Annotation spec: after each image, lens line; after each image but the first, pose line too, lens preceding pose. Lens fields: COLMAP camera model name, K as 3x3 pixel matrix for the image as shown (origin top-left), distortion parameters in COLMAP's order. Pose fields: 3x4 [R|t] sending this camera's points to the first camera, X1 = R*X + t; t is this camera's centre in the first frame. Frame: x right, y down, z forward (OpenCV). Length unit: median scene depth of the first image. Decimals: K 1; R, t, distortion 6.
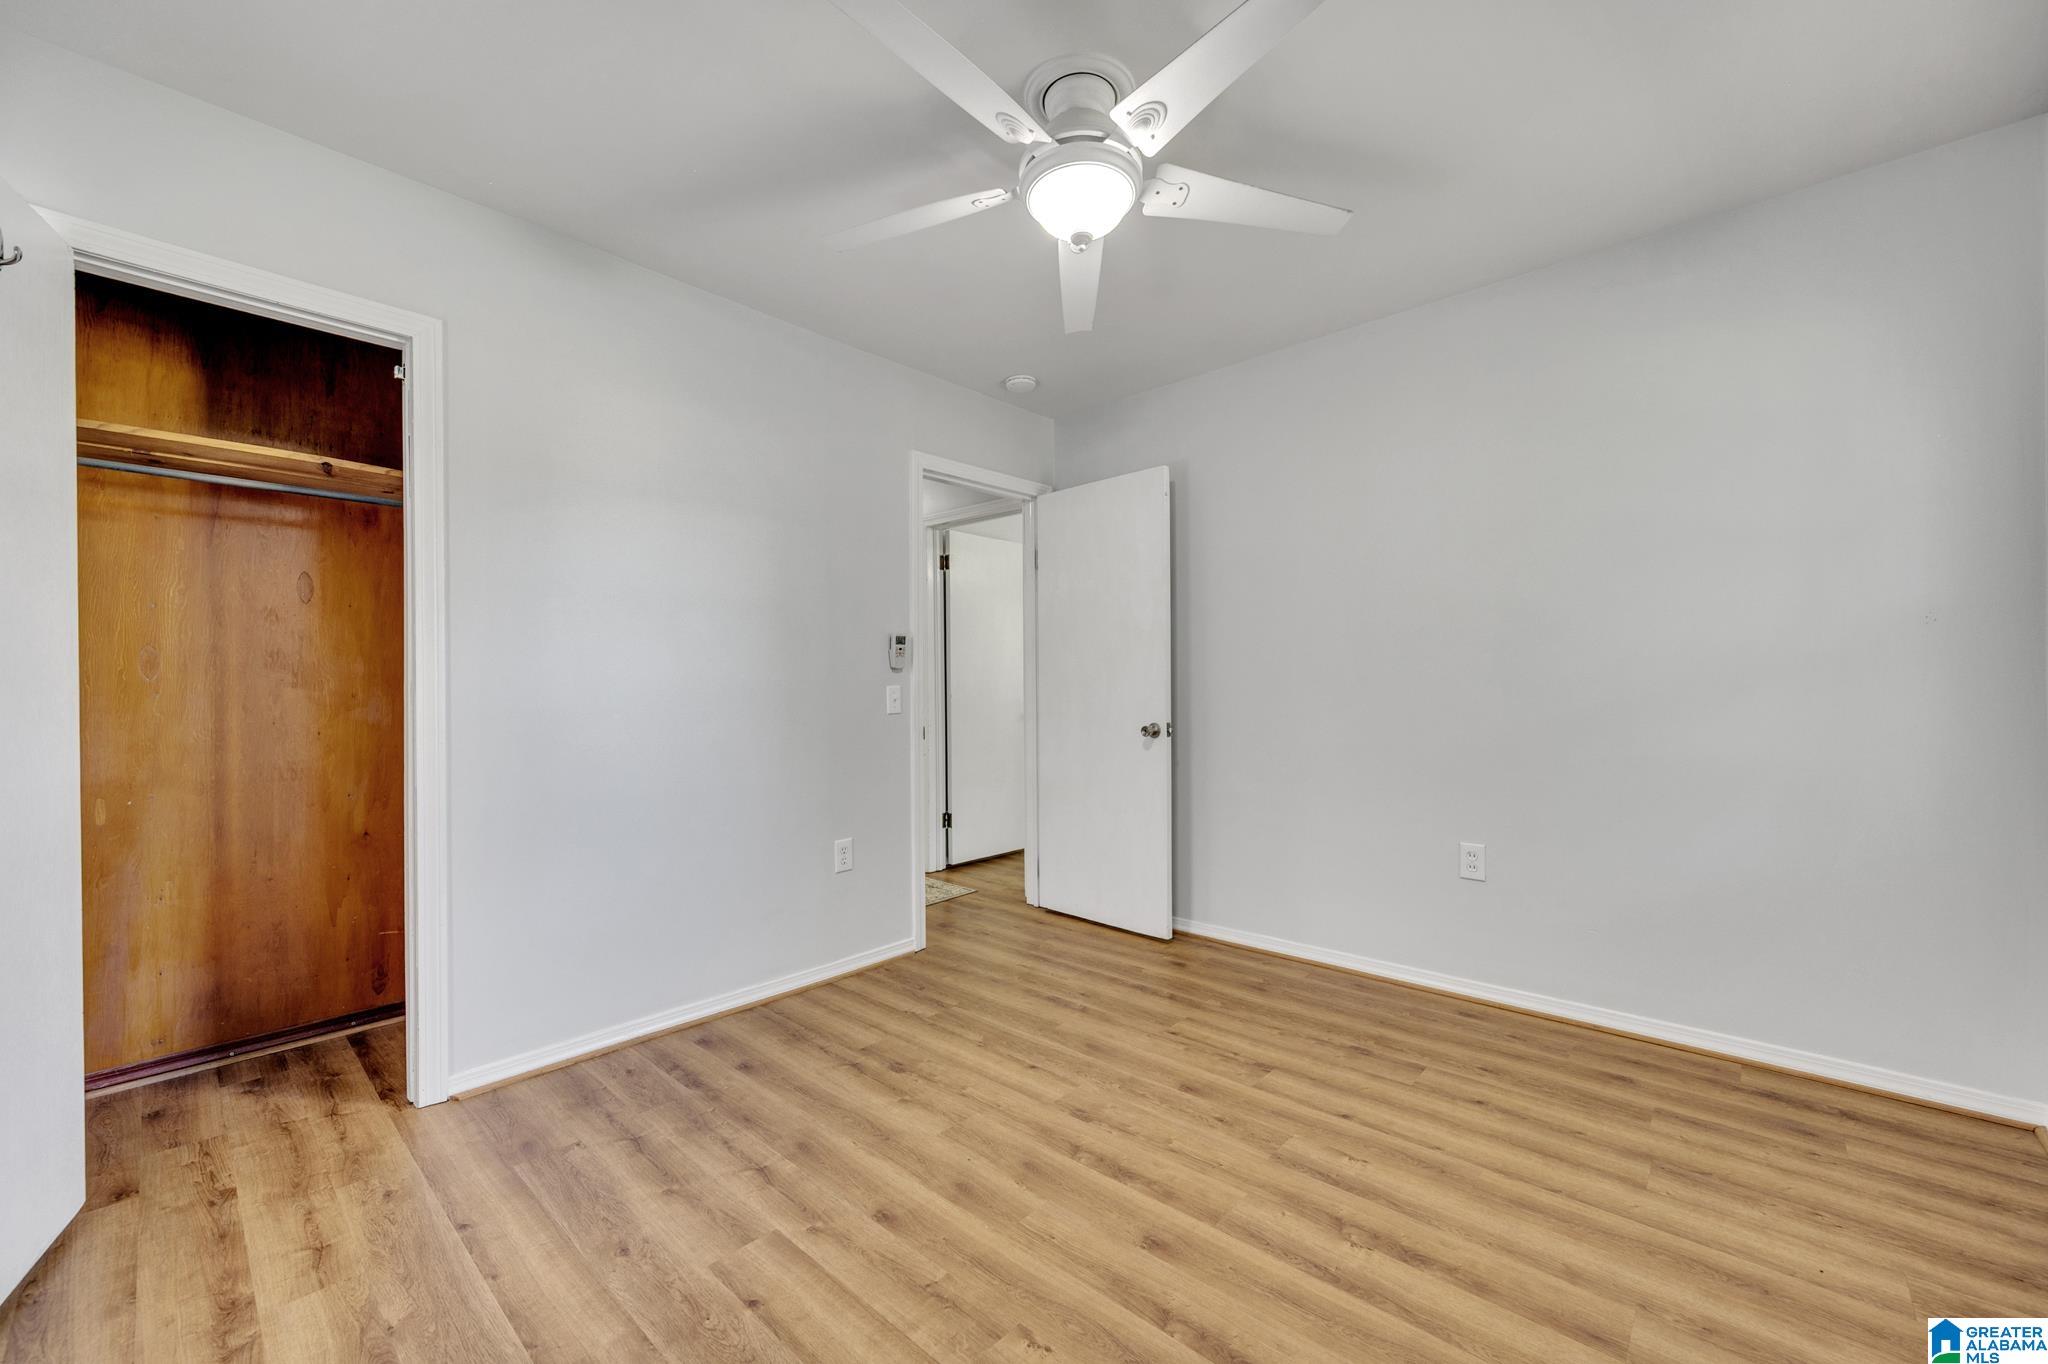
lens RADIAL K [[809.3, 0, 1025.9], [0, 809.3, 683.2], [0, 0, 1]] dist [-0.001069, -0.000304]
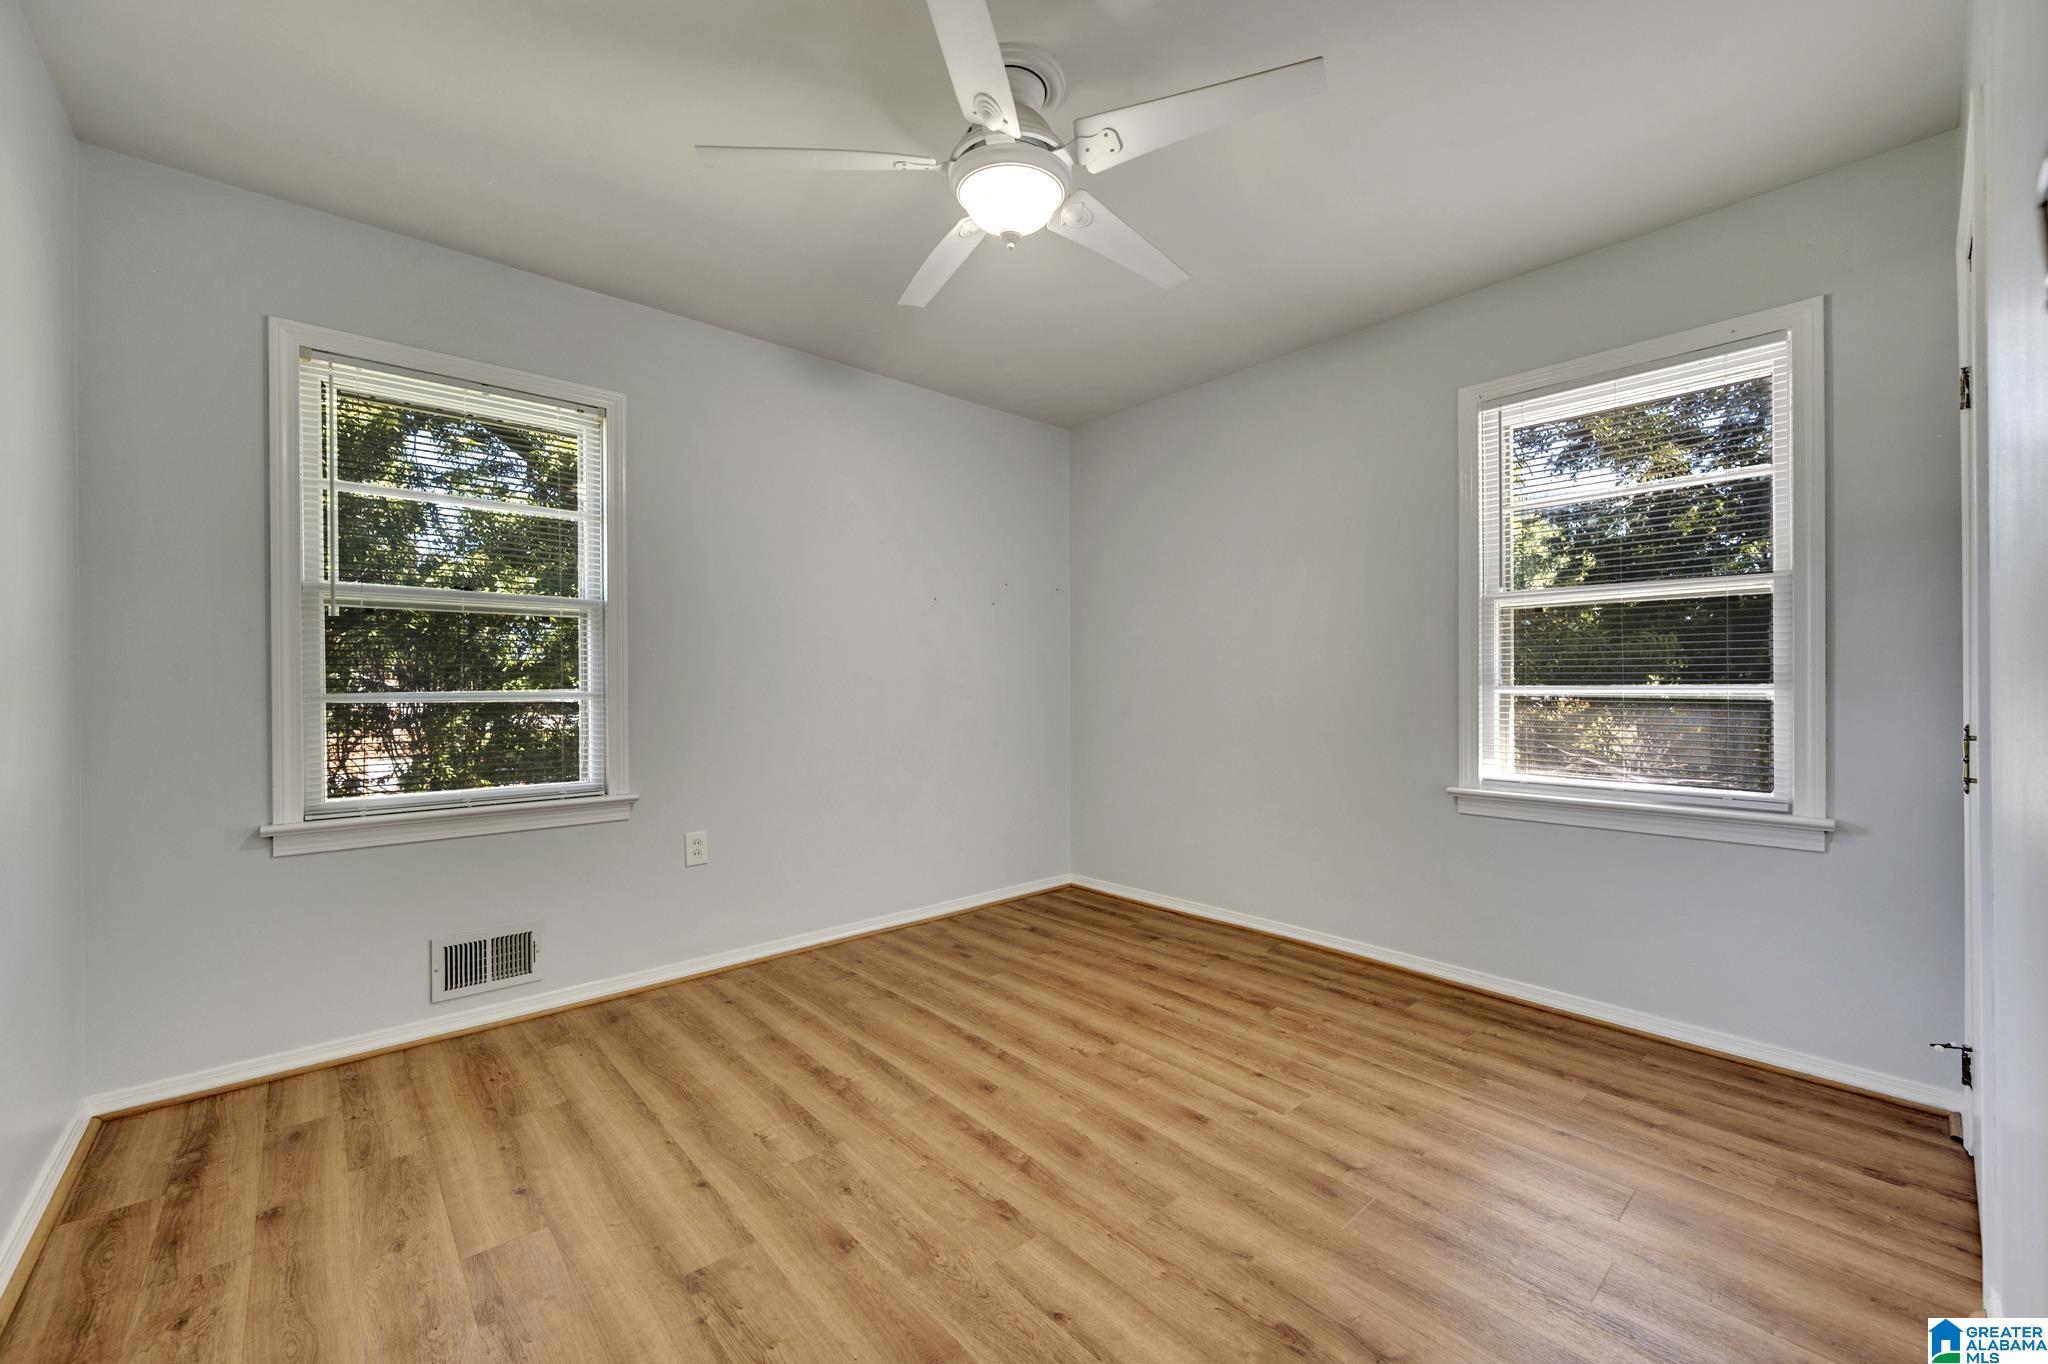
lens RADIAL K [[809.3, 0, 1029.6], [0, 809.3, 678.3], [0, 0, 1]] dist [-0.001069, -0.000304]
pose [[-0.995638, 0.014914, 0.092096, -0.039674], [0.013475, 0.999778, -0.016228, 0.019001], [-0.092318, -0.014916, -0.995618, 1.947128]]
